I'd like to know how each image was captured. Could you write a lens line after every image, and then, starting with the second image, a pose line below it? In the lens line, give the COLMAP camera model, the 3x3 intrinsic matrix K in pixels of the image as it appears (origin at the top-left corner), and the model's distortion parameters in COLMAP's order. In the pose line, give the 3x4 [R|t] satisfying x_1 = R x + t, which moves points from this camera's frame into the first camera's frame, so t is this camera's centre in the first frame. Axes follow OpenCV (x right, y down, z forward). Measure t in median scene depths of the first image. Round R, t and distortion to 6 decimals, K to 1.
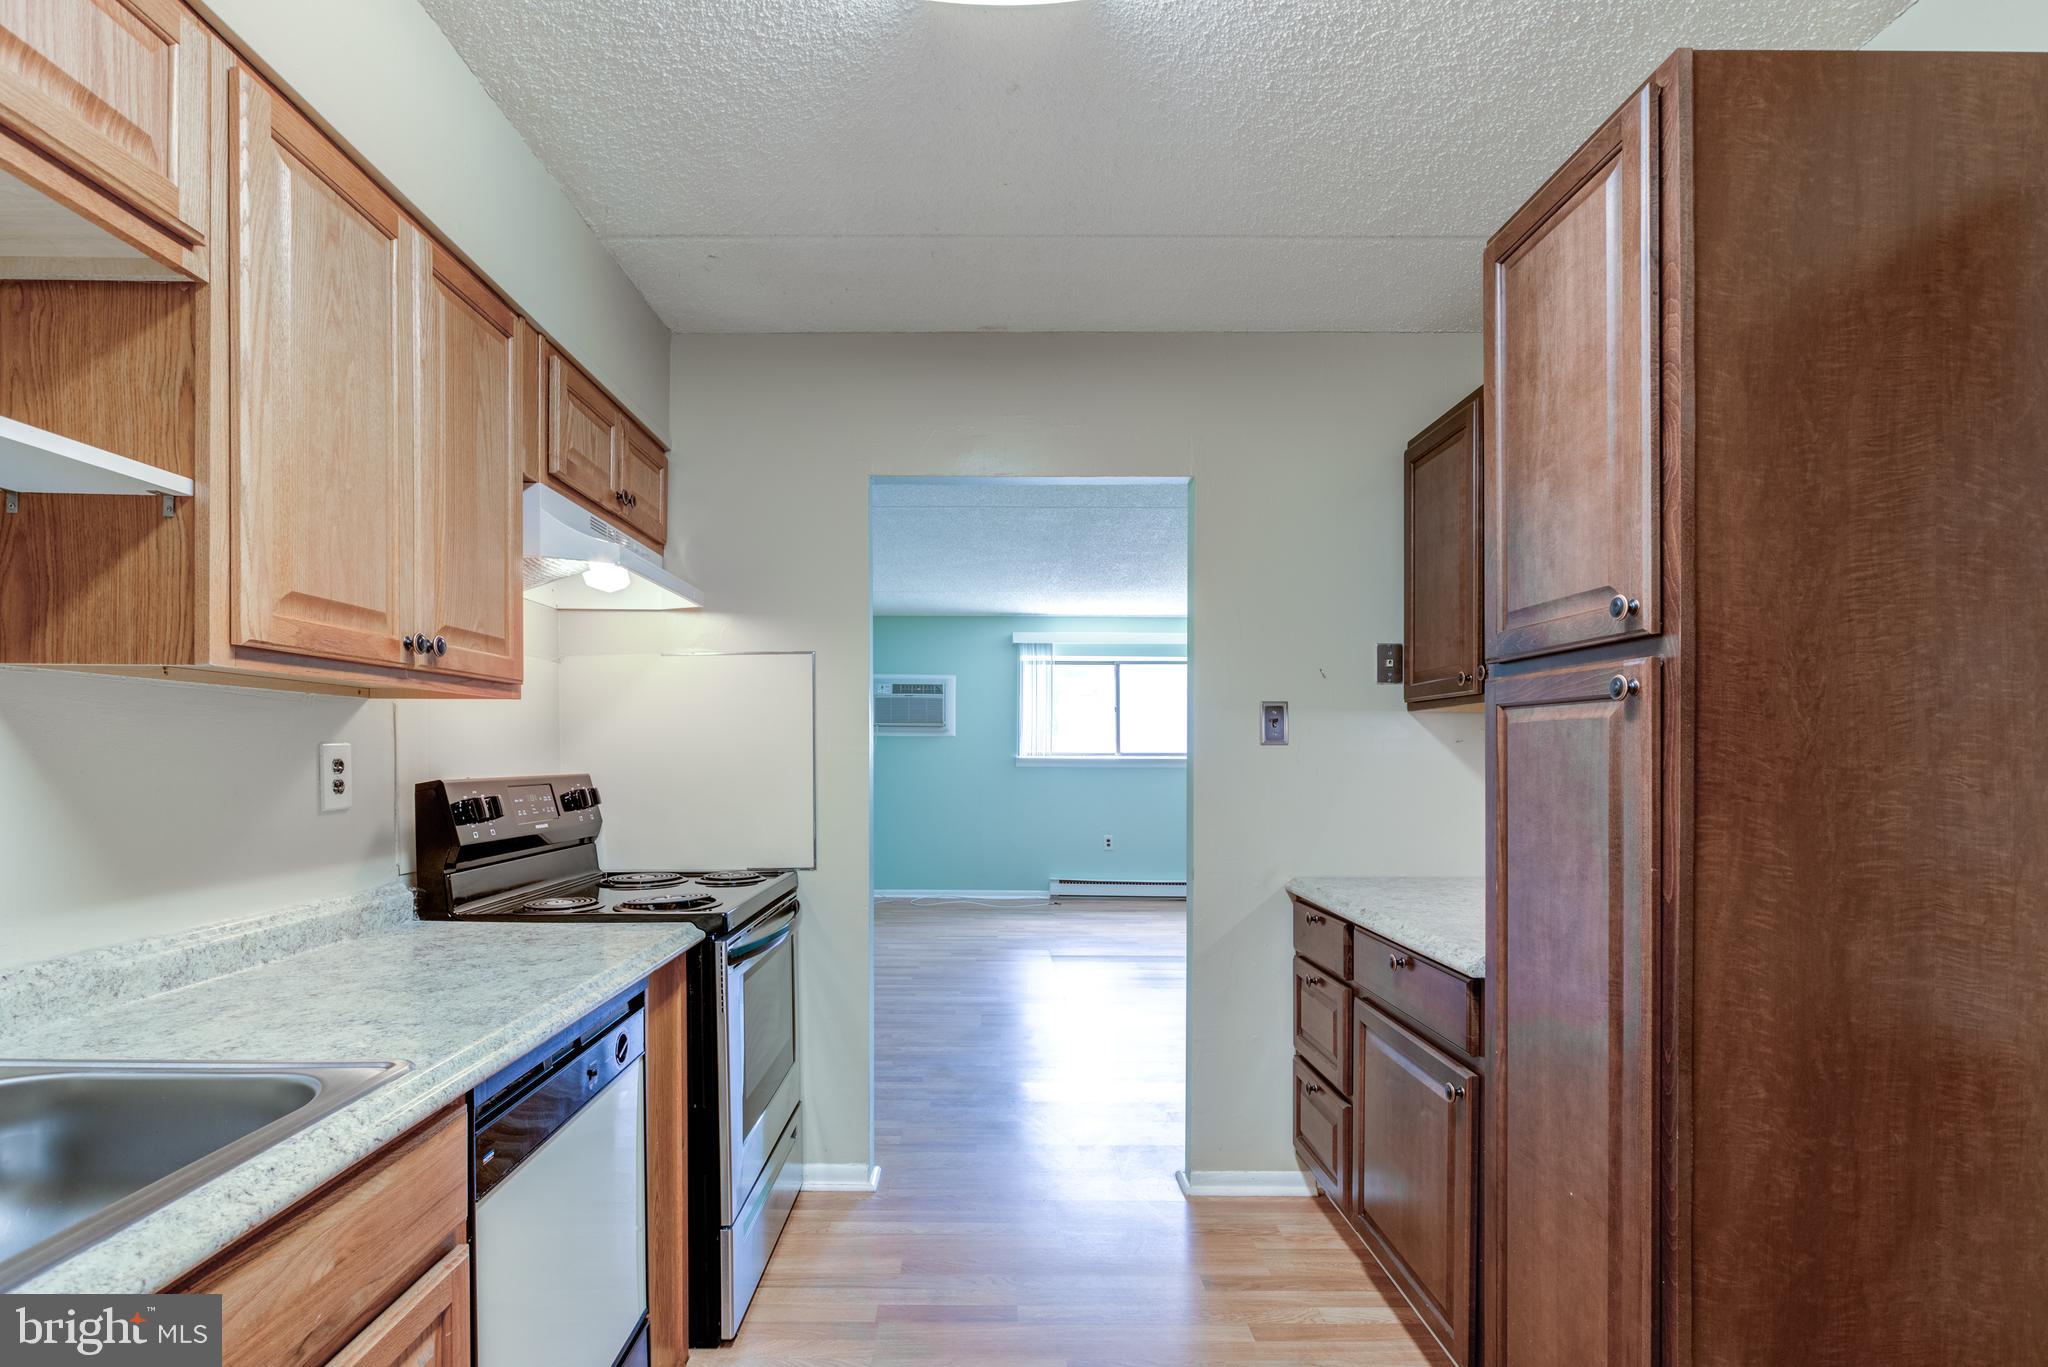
lens RADIAL K [[962.7, 0, 974.9], [0, 962.7, 762.5], [0, 0, 1]] dist [-0.018099, 0.008897]
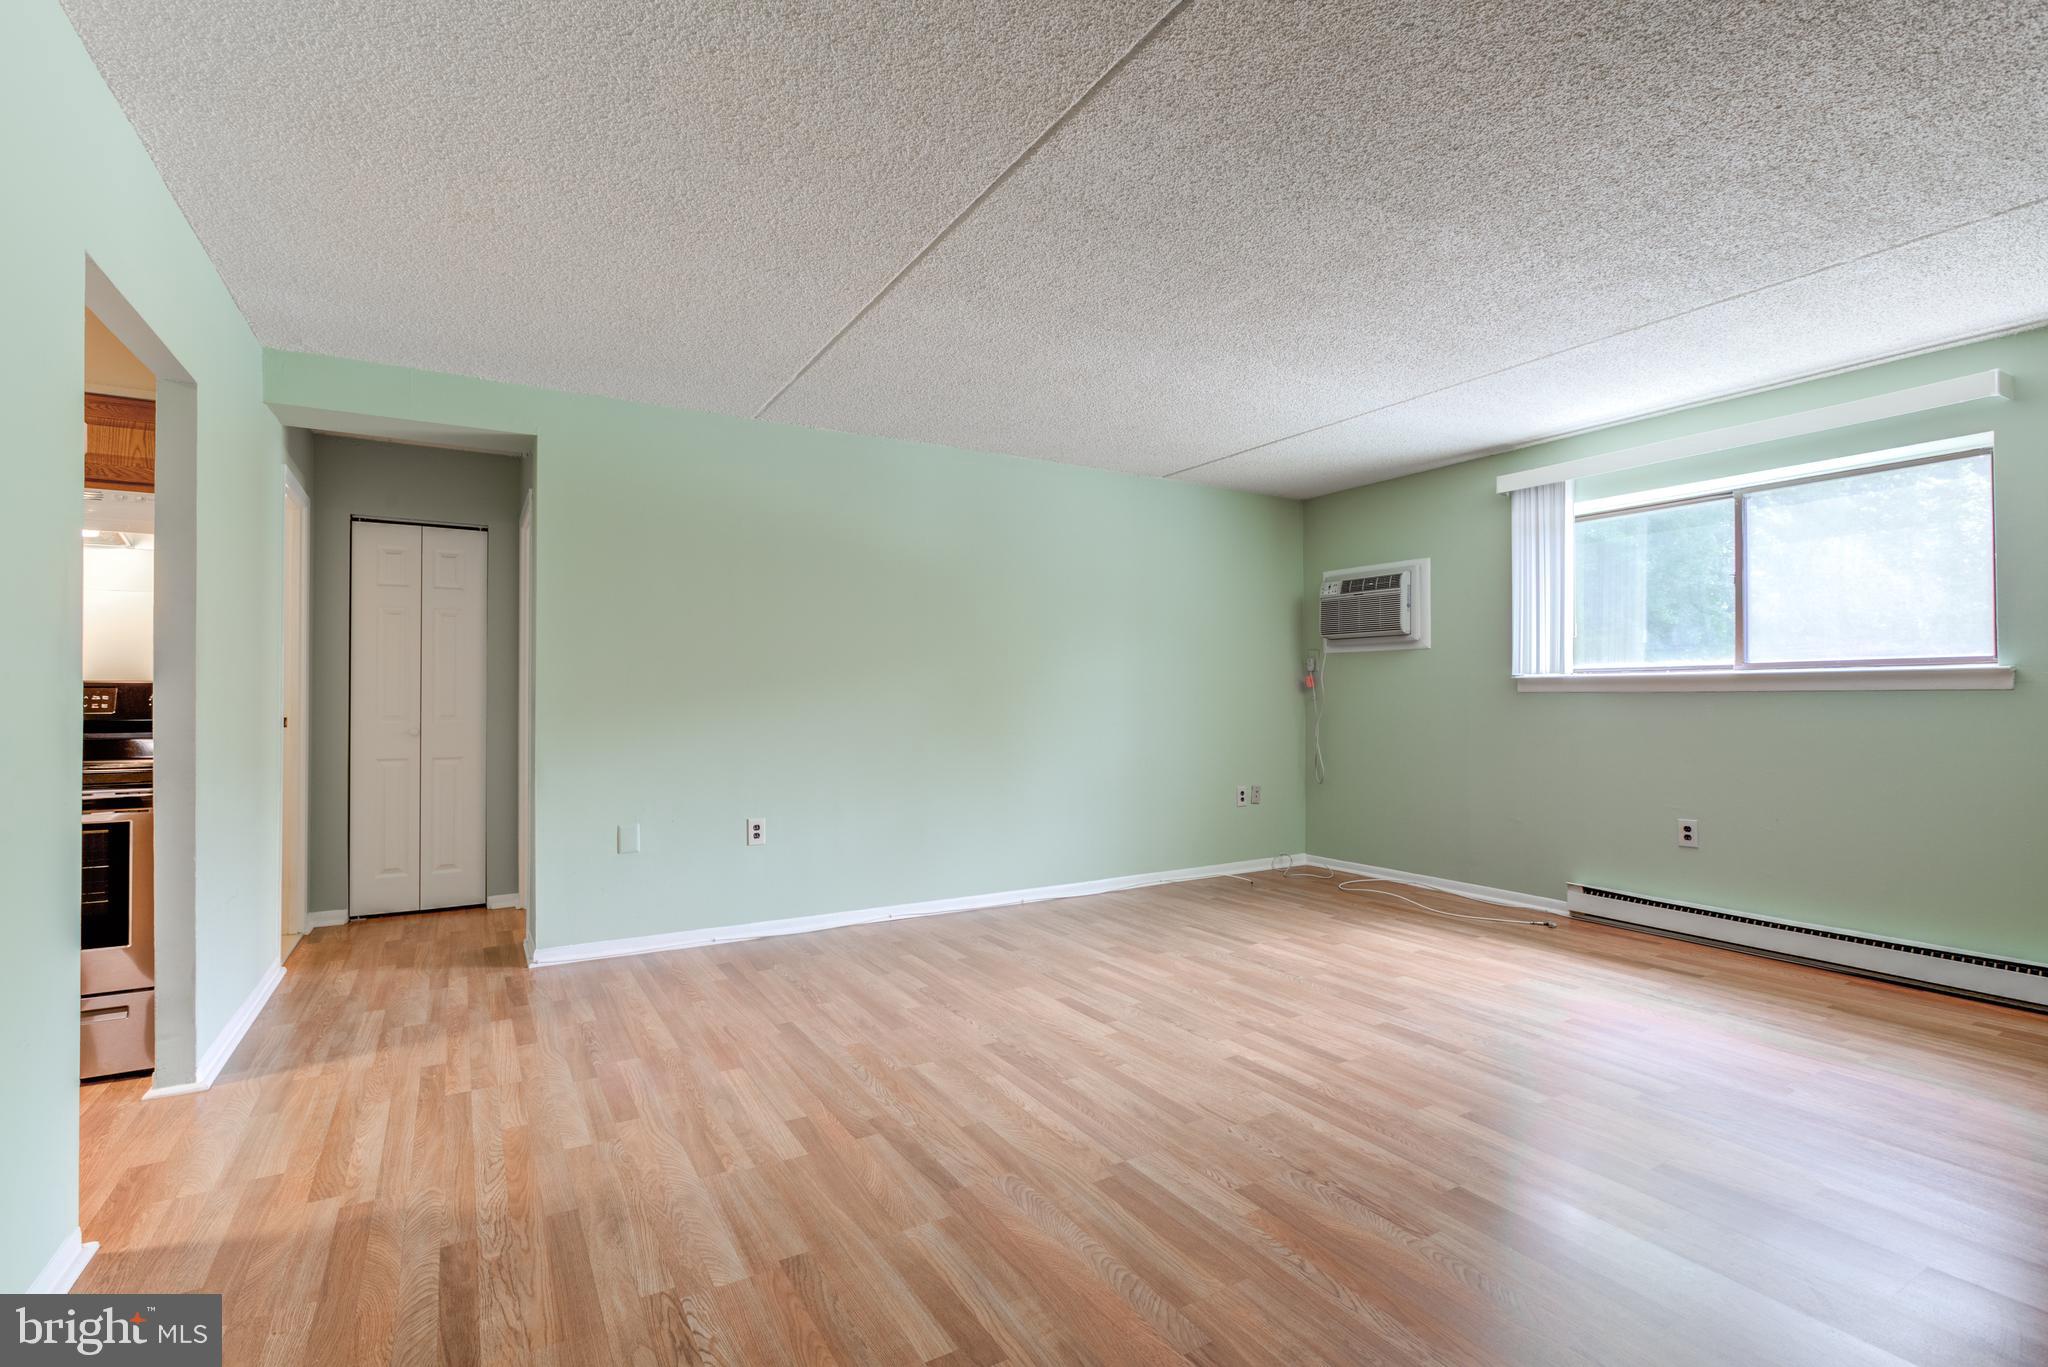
lens RADIAL K [[940.4, 0, 1014.3], [0, 940.4, 691.5], [0, 0, 1]] dist [-0.017002, 0.007745]
pose [[0.521114, -0.013289, -0.853383, 1.730270], [-0.000743, 0.999871, -0.016024, 0.062028], [0.853486, 0.008985, 0.521038, 1.850454]]
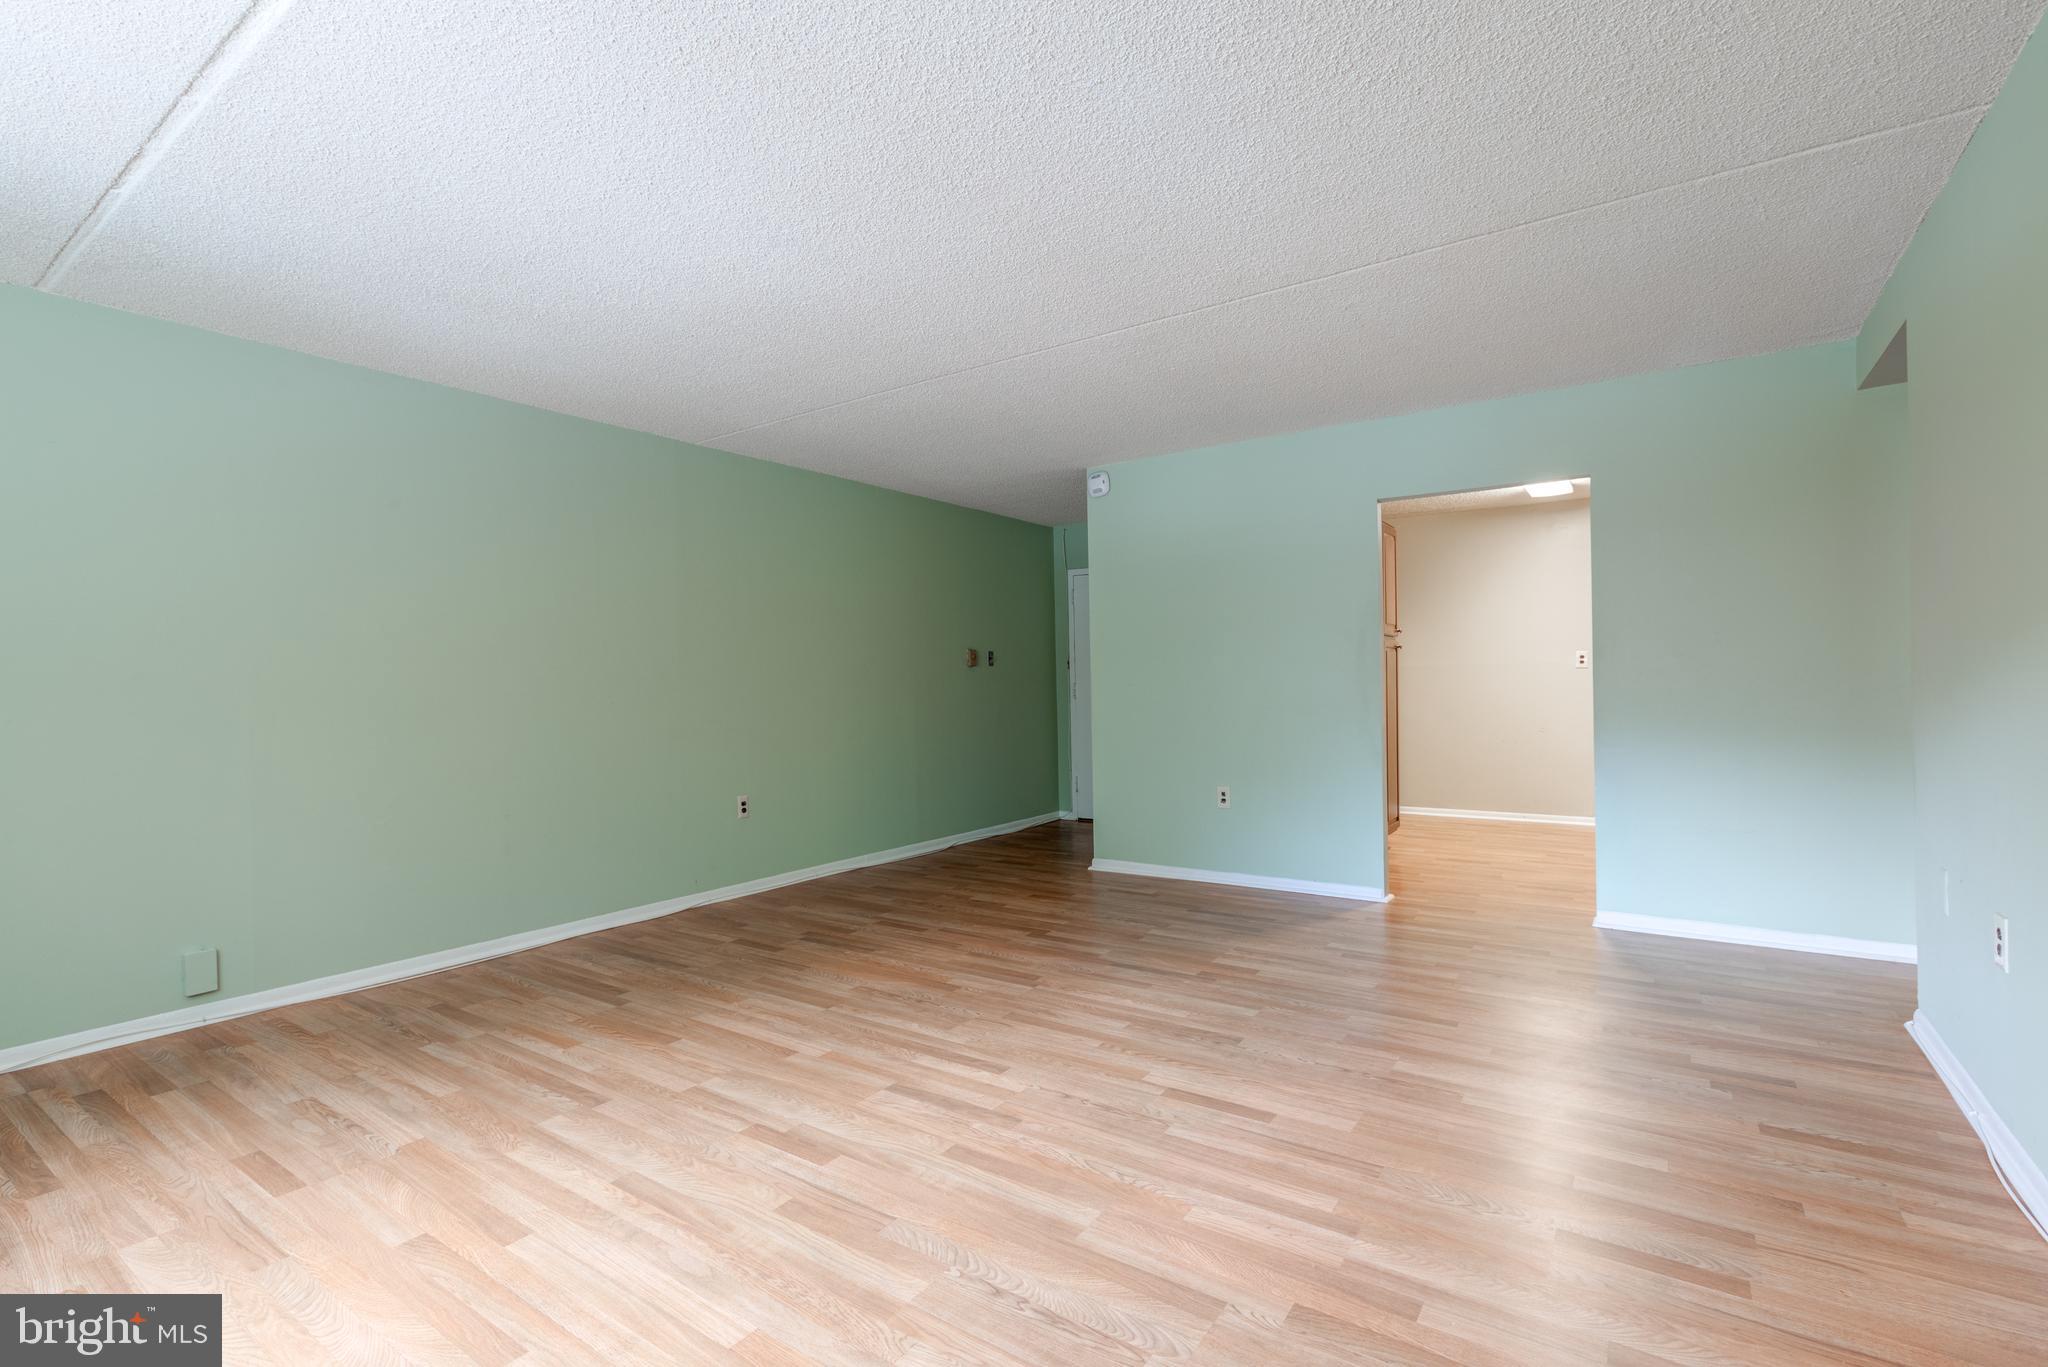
lens RADIAL K [[936.4, 0, 1014.0], [0, 936.4, 697.9], [0, 0, 1]] dist [-0.016297, 0.007875]
pose [[-0.827355, -0.001019, 0.561679, -0.273315], [0.015884, 0.999556, 0.025210, 0.023867], [-0.561455, 0.029780, -0.826971, 4.183072]]
